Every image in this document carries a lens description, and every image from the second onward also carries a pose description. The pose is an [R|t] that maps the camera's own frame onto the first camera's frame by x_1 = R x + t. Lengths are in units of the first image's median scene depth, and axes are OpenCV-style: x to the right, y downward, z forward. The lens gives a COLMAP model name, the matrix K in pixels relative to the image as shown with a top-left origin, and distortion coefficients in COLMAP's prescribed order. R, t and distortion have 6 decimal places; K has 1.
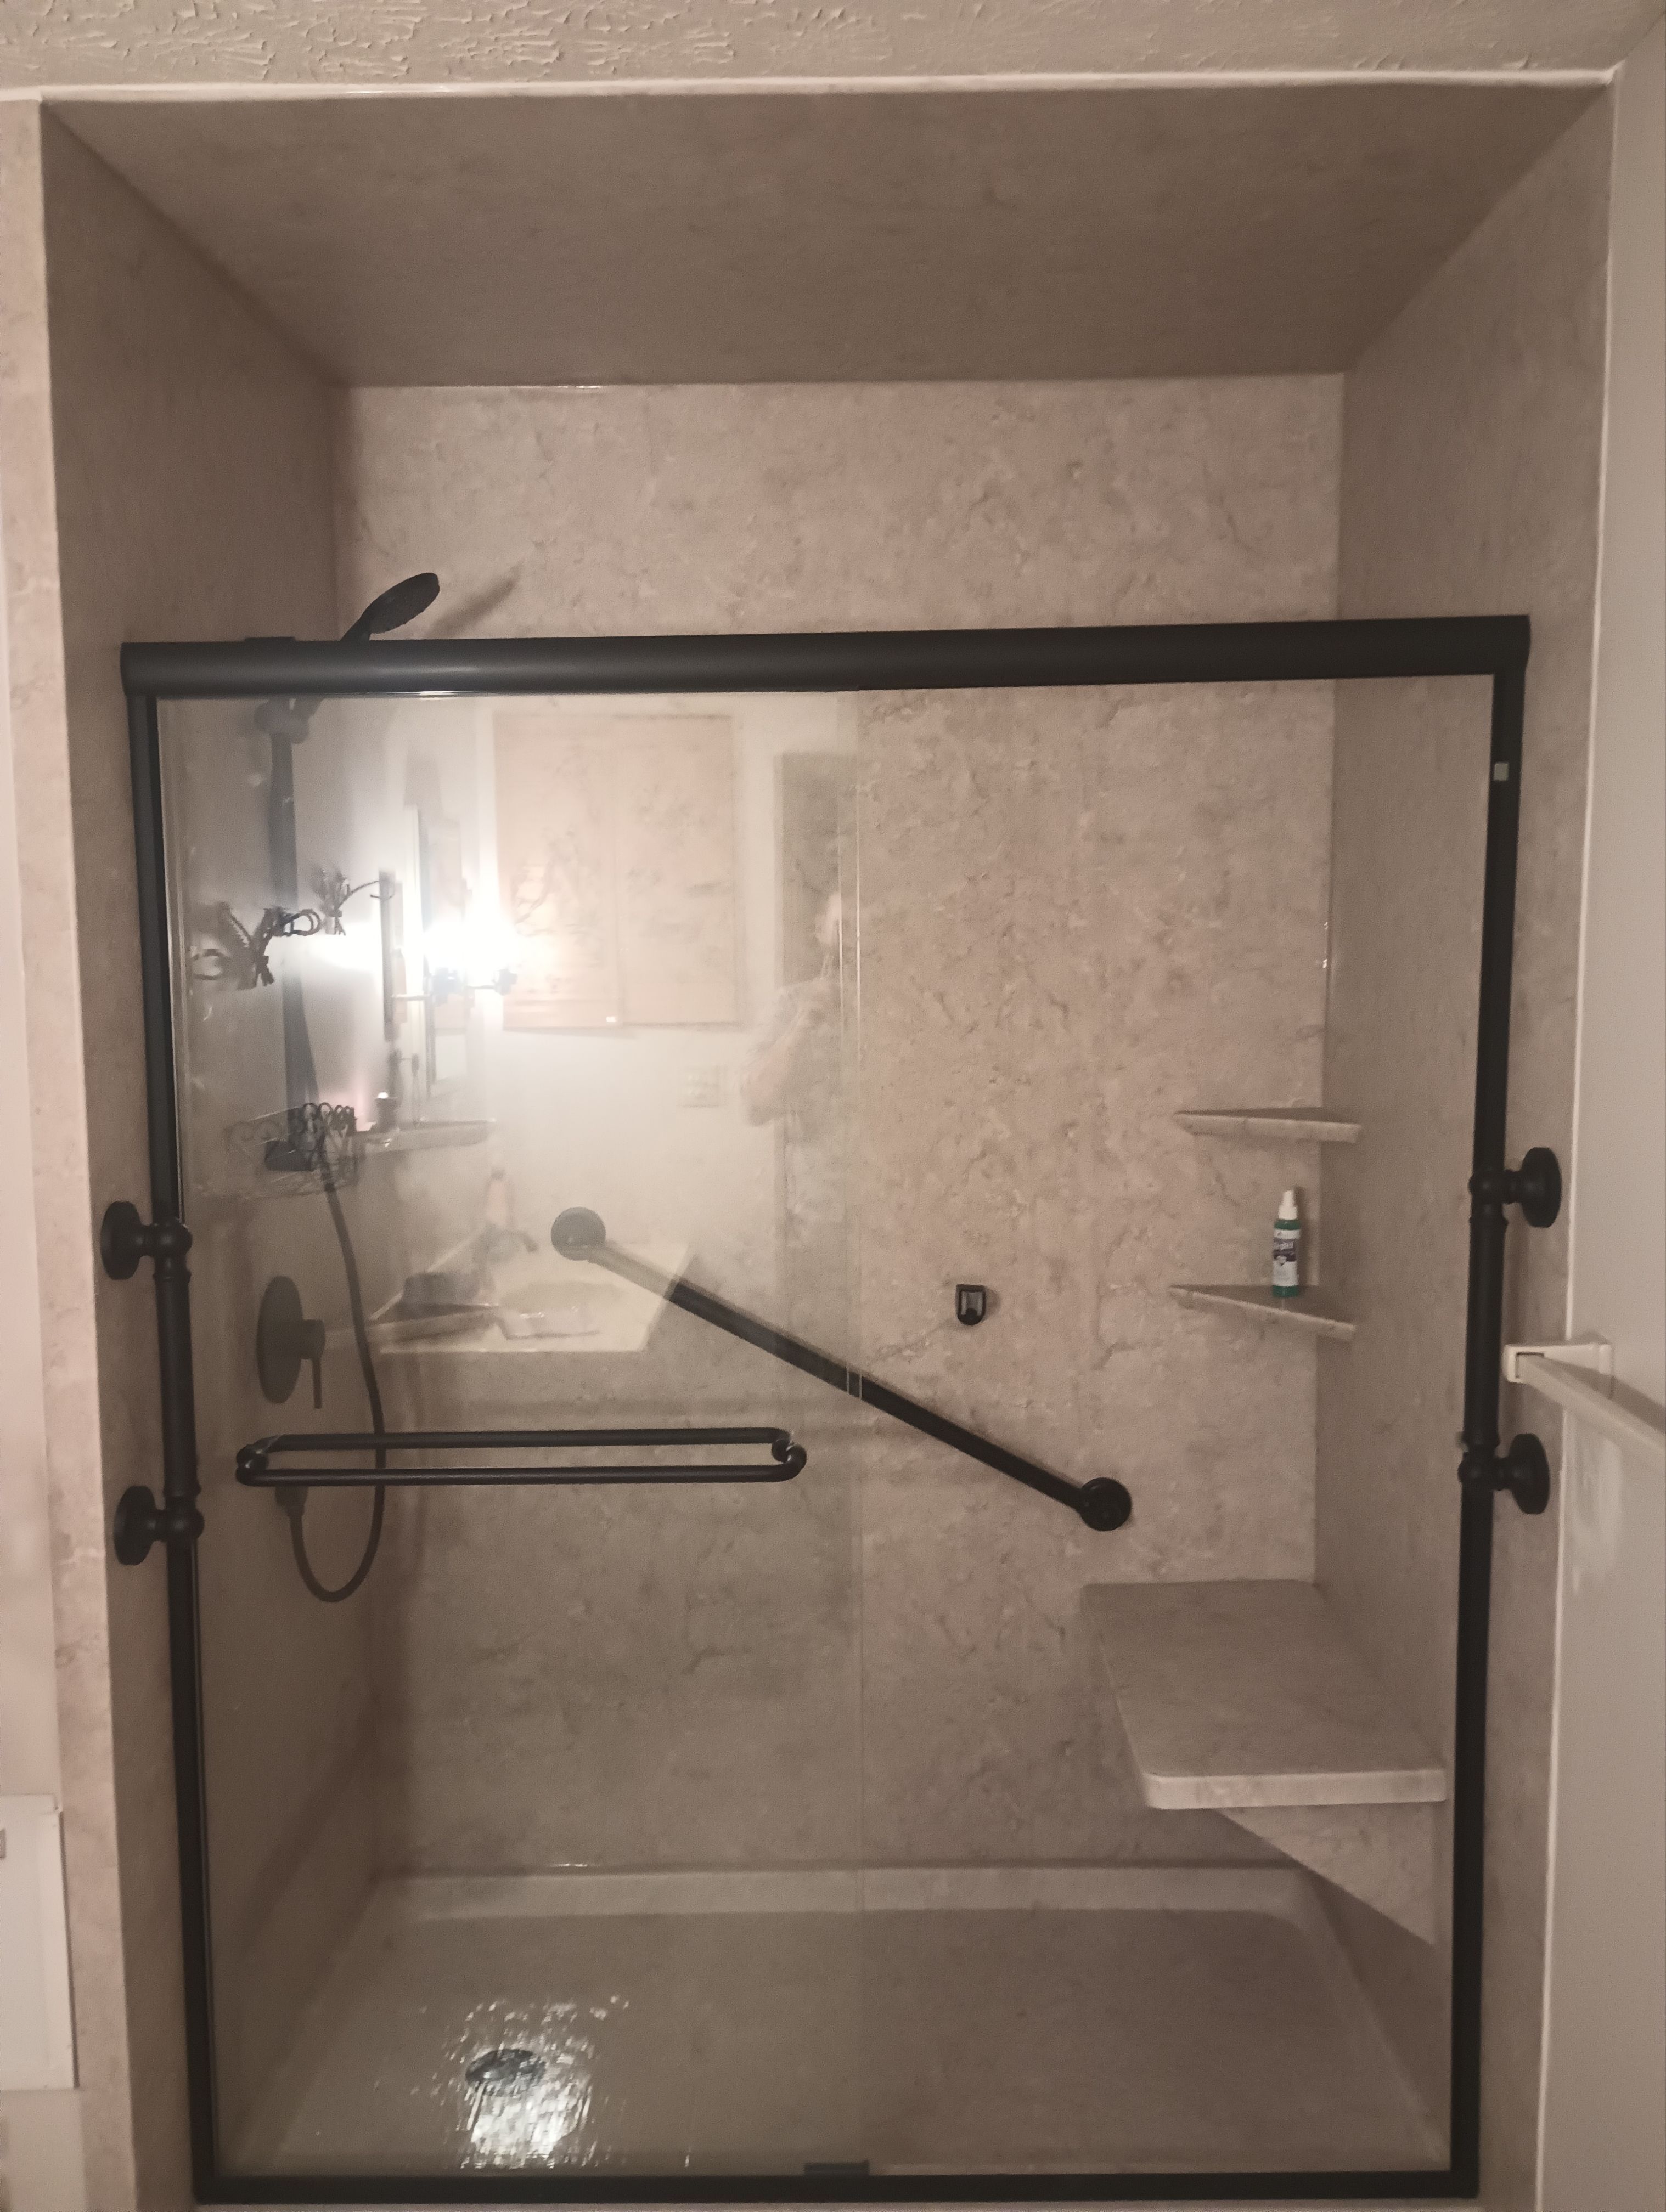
lens RADIAL K [[1738.0, 0, 800.4], [0, 1738.0, 1101.1], [0, 0, 1]] dist [0.062078, -0.071330]
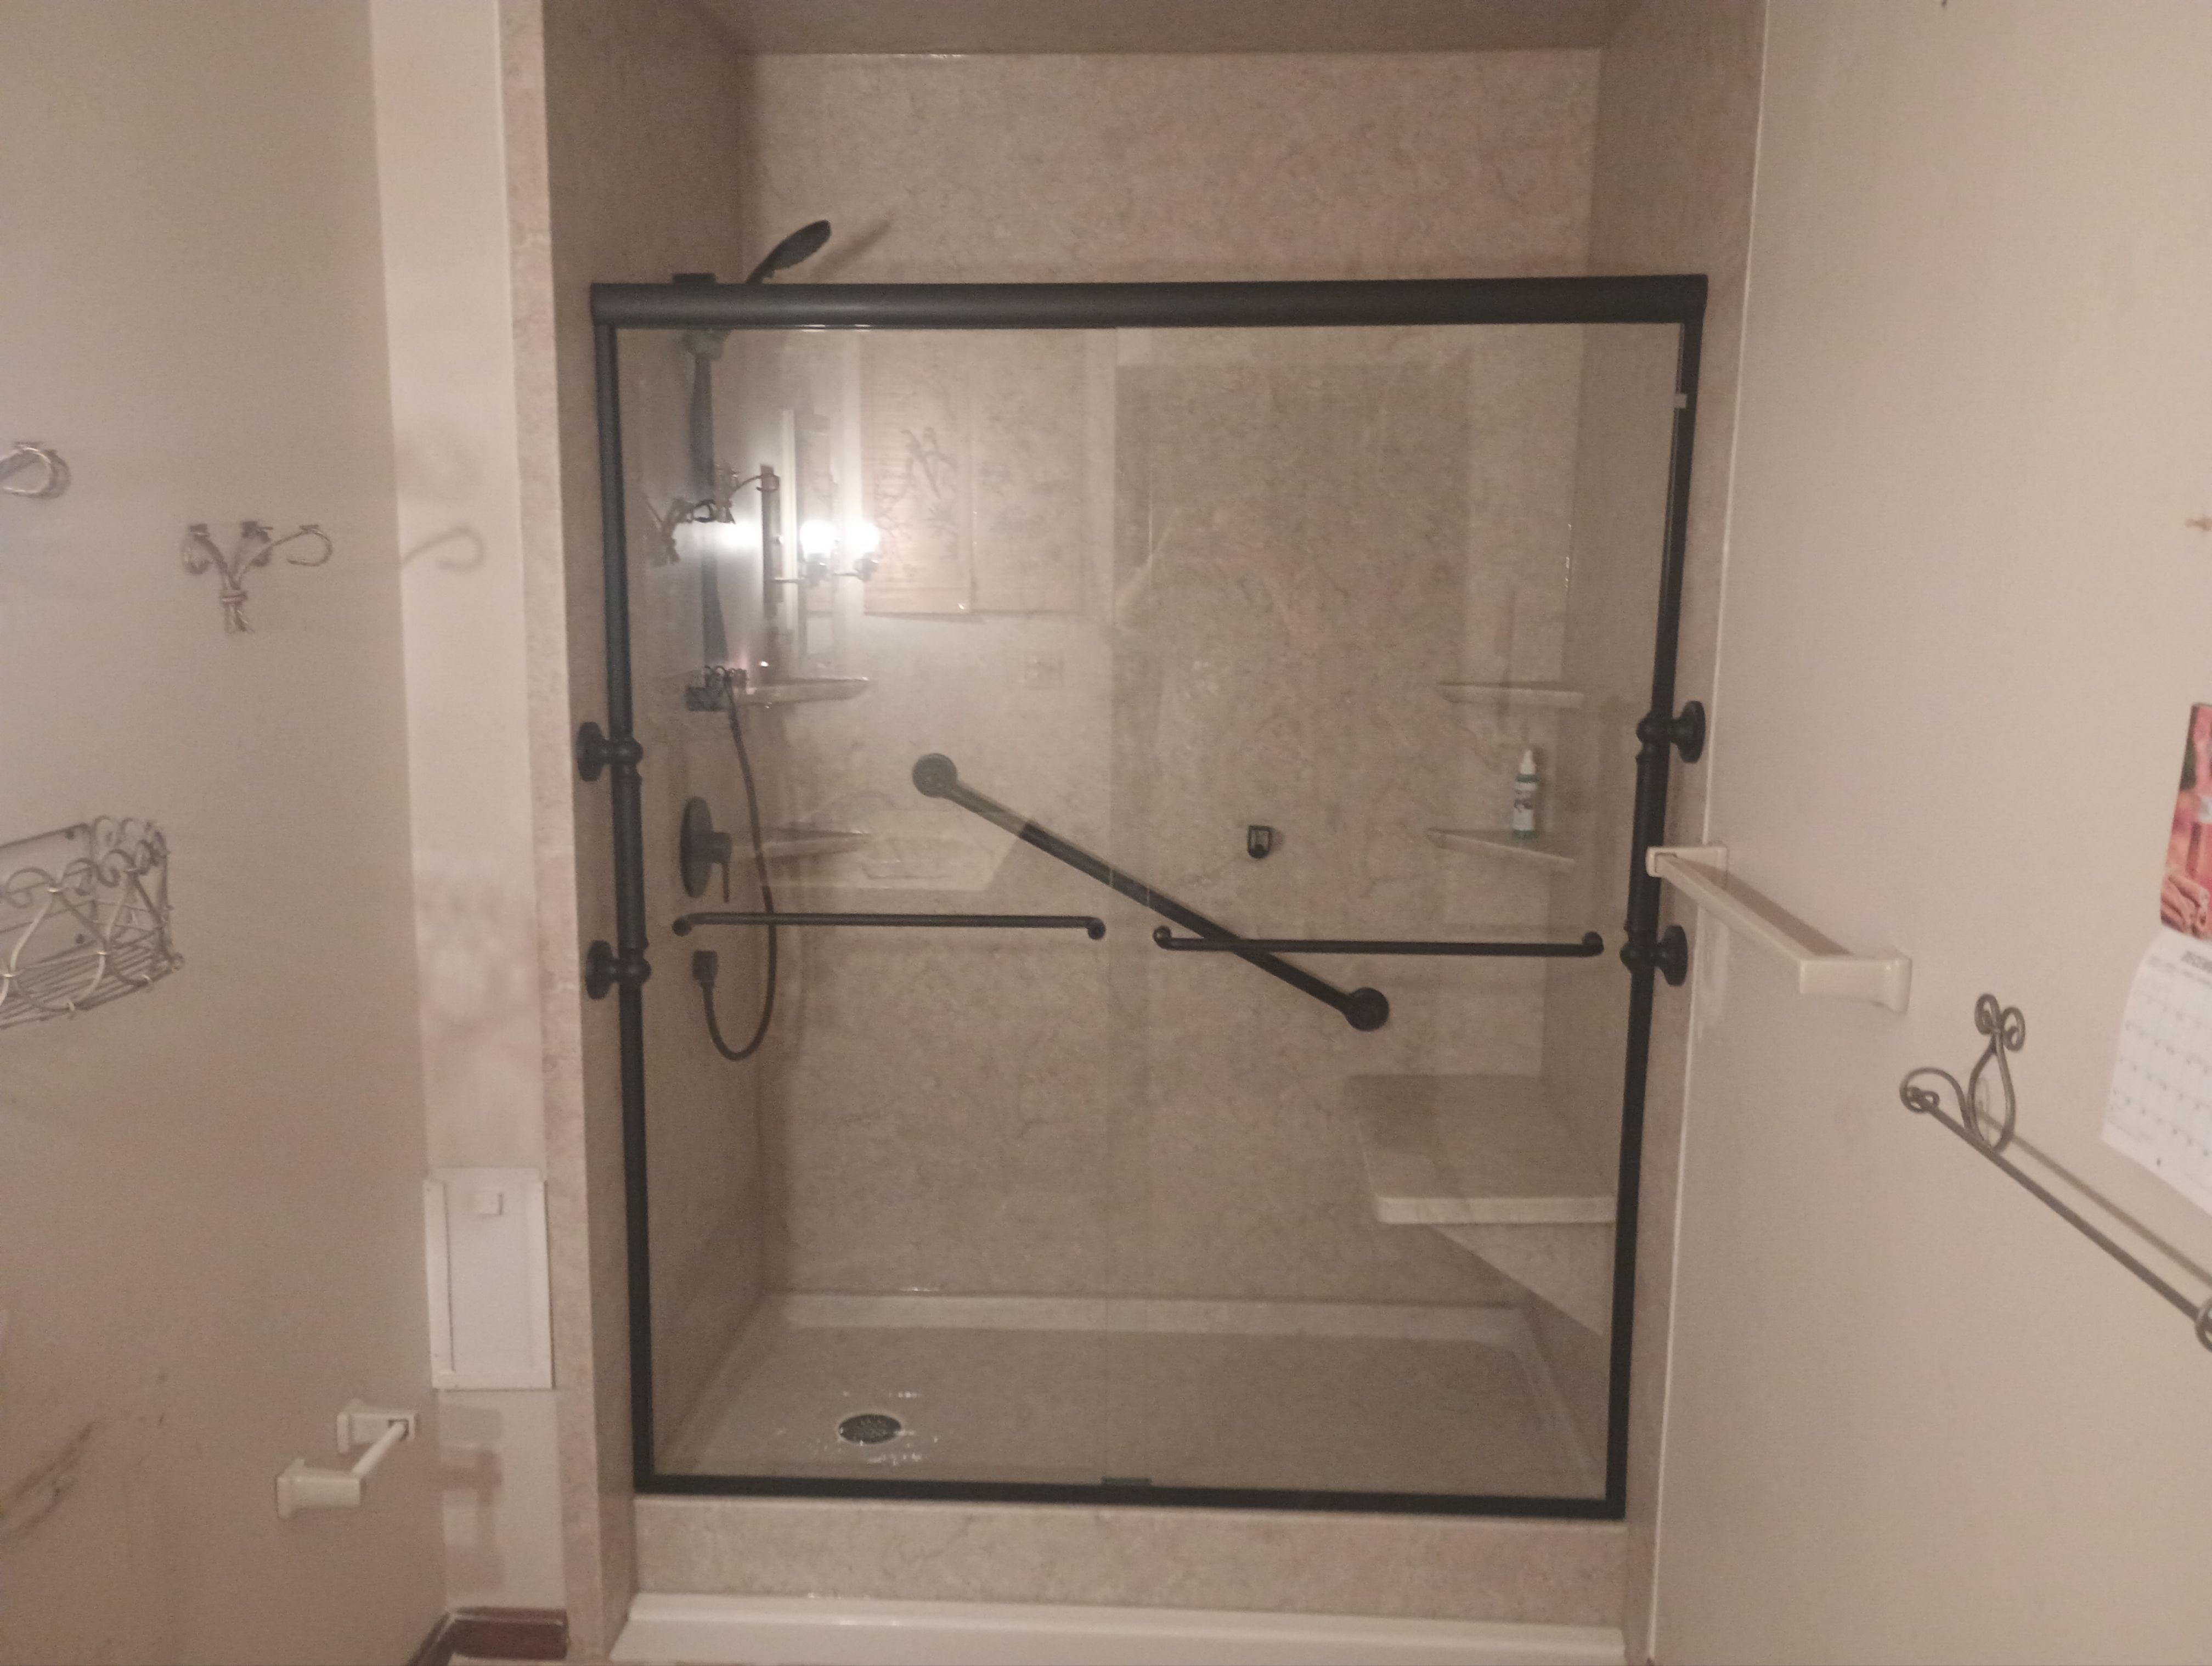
lens RADIAL K [[1731.0, 0, 1083.2], [0, 1731.0, 799.6], [0, 0, 1]] dist [0.065556, -0.072788]
pose [[0.999222, 0.022464, -0.032430, 0.014444], [-0.020679, 0.998306, 0.054380, 0.026151], [0.033597, -0.053667, 0.997994, -0.194797]]
